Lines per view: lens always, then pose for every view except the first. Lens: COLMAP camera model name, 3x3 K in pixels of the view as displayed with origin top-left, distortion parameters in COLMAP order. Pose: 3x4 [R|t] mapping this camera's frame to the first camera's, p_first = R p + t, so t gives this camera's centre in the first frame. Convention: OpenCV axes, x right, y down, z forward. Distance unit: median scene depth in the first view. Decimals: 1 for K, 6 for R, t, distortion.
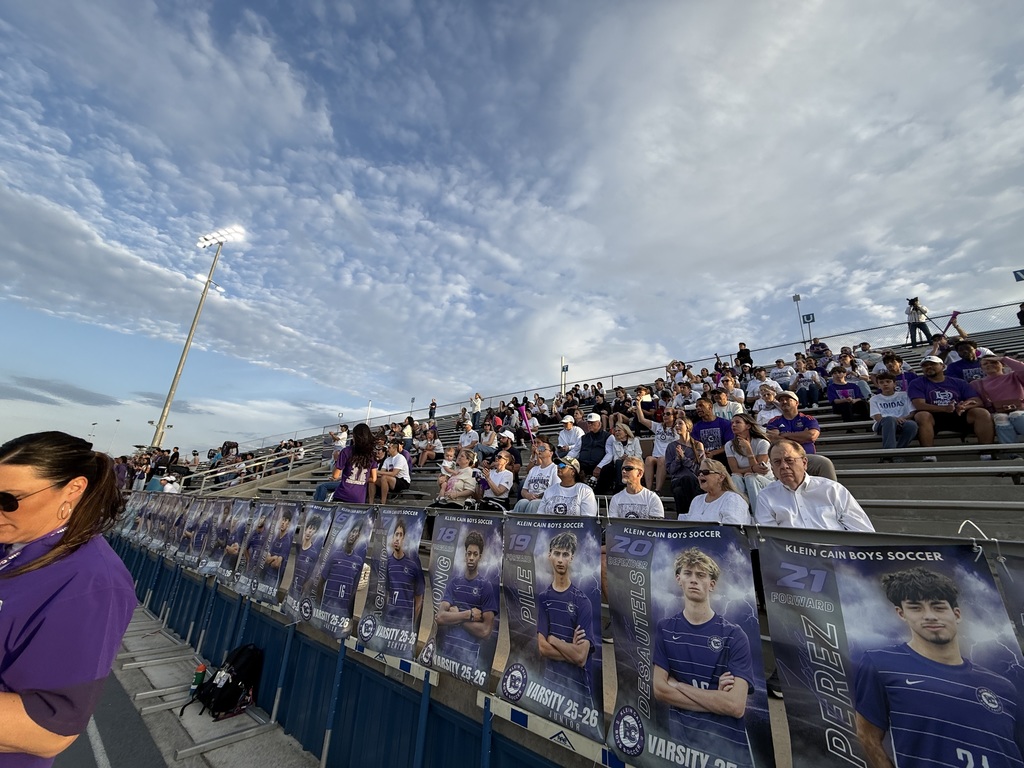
lens RADIAL K [[409.7, 0, 508.6], [0, 409.7, 384.6], [0, 0, 1]] dist [0.002511, 0.000012]
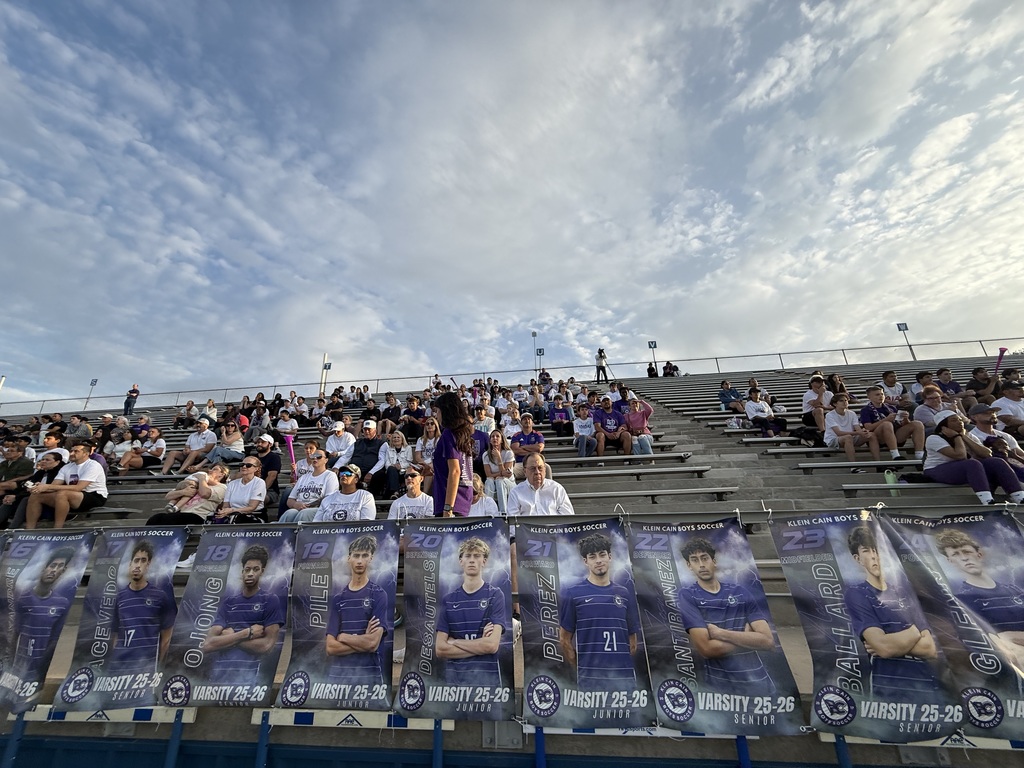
lens RADIAL K [[409.7, 0, 516.5], [0, 409.7, 384.0], [0, 0, 1]] dist [0.002511, 0.000012]
pose [[0.828541, 0.104956, 0.550004, -0.105189], [-0.099000, 0.994259, -0.040597, -0.025269], [-0.551107, -0.020814, 0.834175, -0.084444]]
